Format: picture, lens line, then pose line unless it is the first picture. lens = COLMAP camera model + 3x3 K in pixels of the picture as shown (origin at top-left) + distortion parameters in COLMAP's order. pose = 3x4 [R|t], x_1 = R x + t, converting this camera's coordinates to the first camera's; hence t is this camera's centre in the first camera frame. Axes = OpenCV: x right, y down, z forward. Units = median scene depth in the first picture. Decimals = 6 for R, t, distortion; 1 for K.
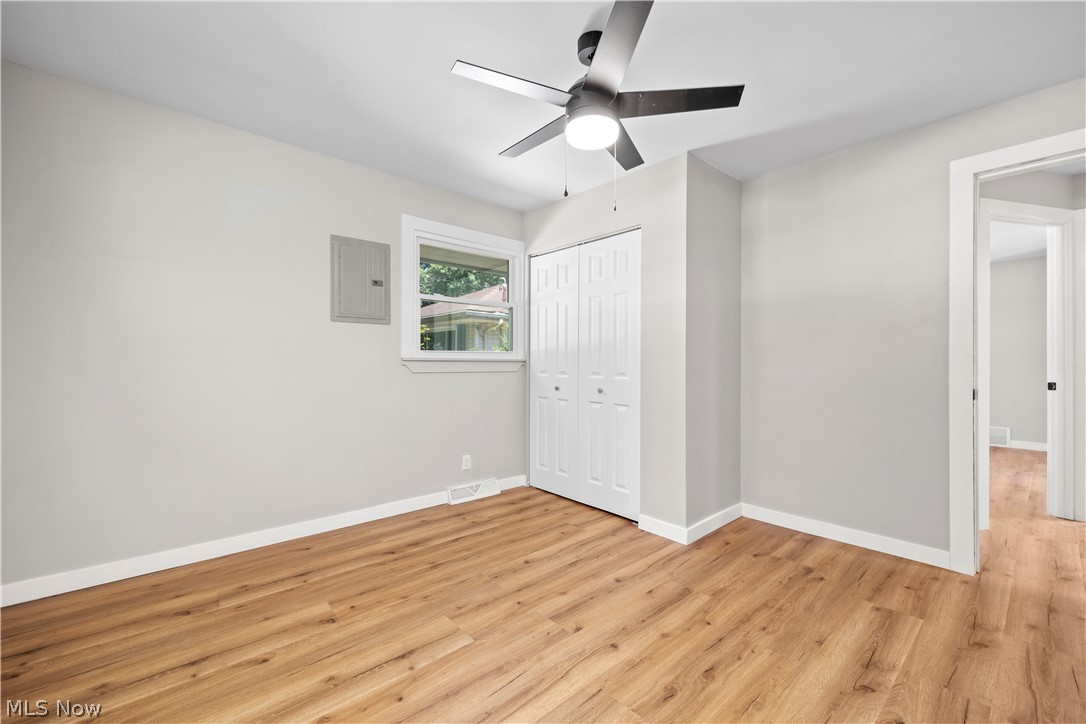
lens RADIAL K [[433.7, 0, 541.7], [0, 433.7, 361.6], [0, 0, 1]] dist [0.000584, -0.000248]
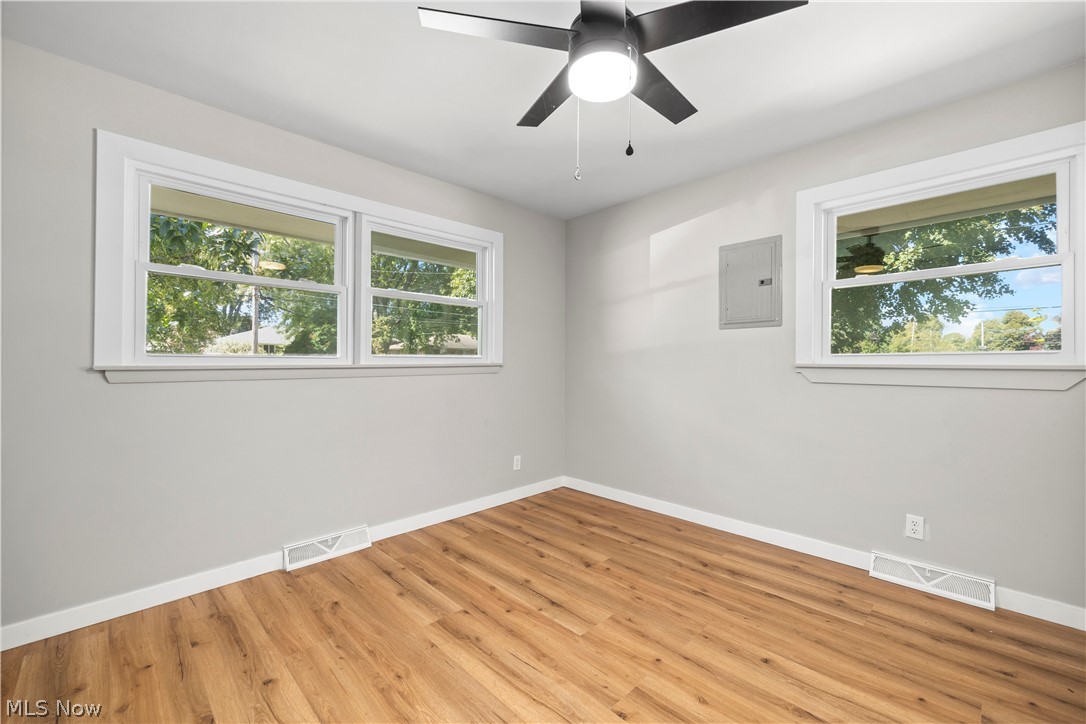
lens RADIAL K [[433.7, 0, 541.7], [0, 433.7, 361.6], [0, 0, 1]] dist [0.000584, -0.000248]
pose [[0.069567, -0.007691, -0.997548, 0.654347], [-0.006637, 0.999945, -0.008172, -0.004491], [0.997555, 0.007189, 0.069512, 0.615131]]
